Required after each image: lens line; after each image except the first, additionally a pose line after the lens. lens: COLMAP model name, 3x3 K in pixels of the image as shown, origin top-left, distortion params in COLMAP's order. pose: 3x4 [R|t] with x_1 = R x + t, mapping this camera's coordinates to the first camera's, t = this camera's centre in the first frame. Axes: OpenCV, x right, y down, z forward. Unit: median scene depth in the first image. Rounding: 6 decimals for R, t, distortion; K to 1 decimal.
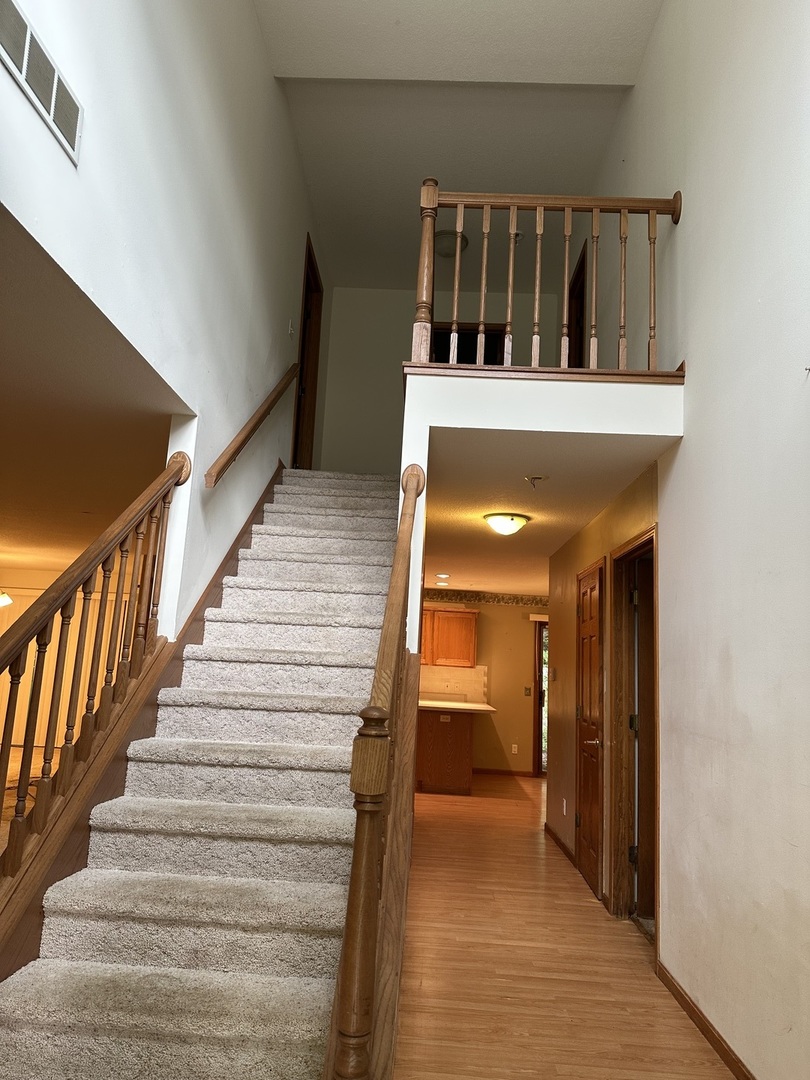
lens RADIAL K [[753.6, 0, 405.0], [0, 753.6, 540.0], [0, 0, 1]] dist [0.080172, -0.118181]
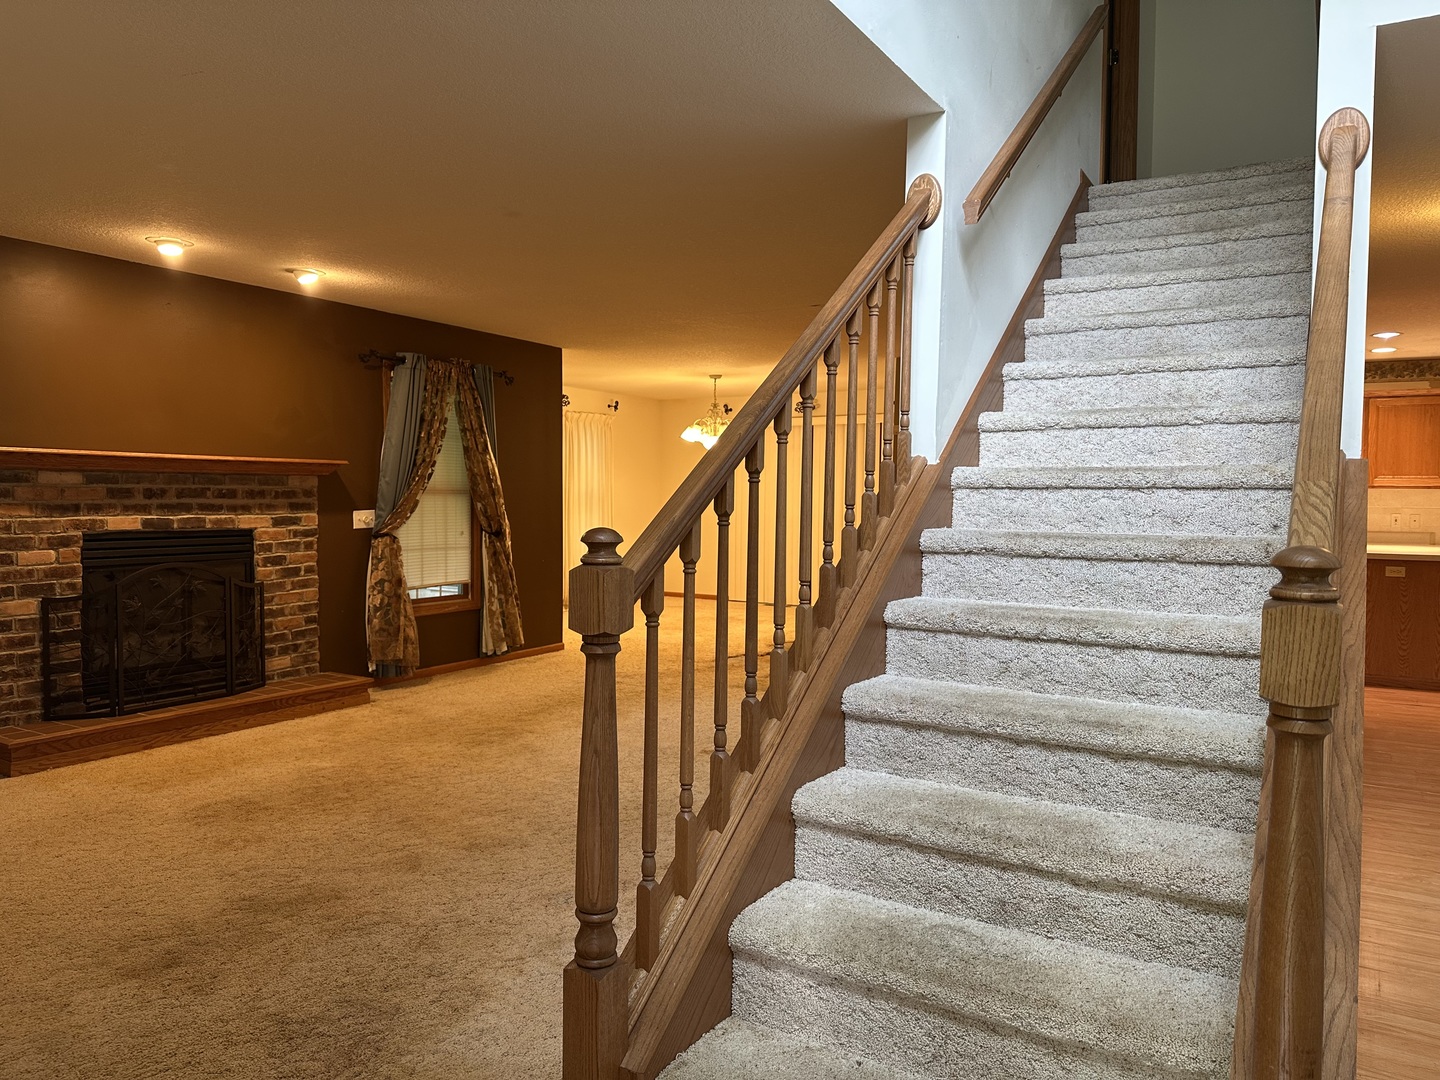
lens RADIAL K [[1012.1, 0, 717.9], [0, 1012.1, 530.6], [0, 0, 1]] dist [0.084412, -0.119347]
pose [[0.867779, -0.026166, -0.496262, -0.023909], [0.118841, 0.980565, 0.156108, 0.030430], [0.482532, -0.194443, 0.854023, 0.120695]]
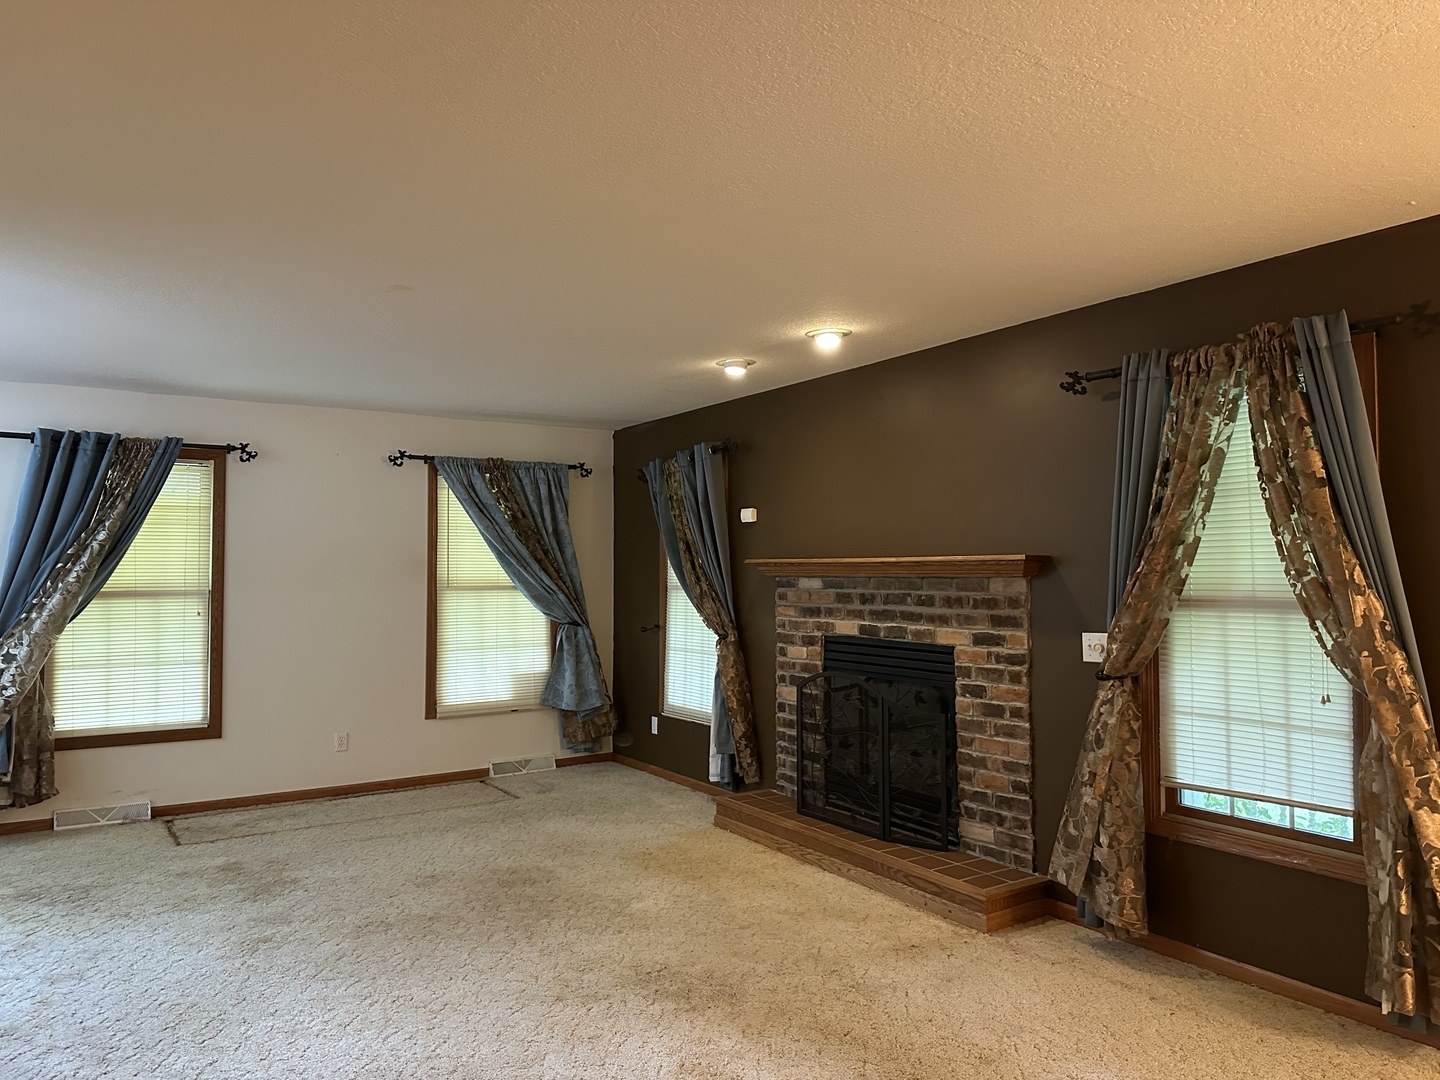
lens RADIAL K [[1012.1, 0, 717.9], [0, 1012.1, 530.6], [0, 0, 1]] dist [0.084412, -0.119347]
pose [[-0.822987, -0.065856, -0.564230, -0.262755], [0.060526, 0.977437, -0.202368, 0.161949], [0.564826, -0.200697, -0.800432, 1.081575]]
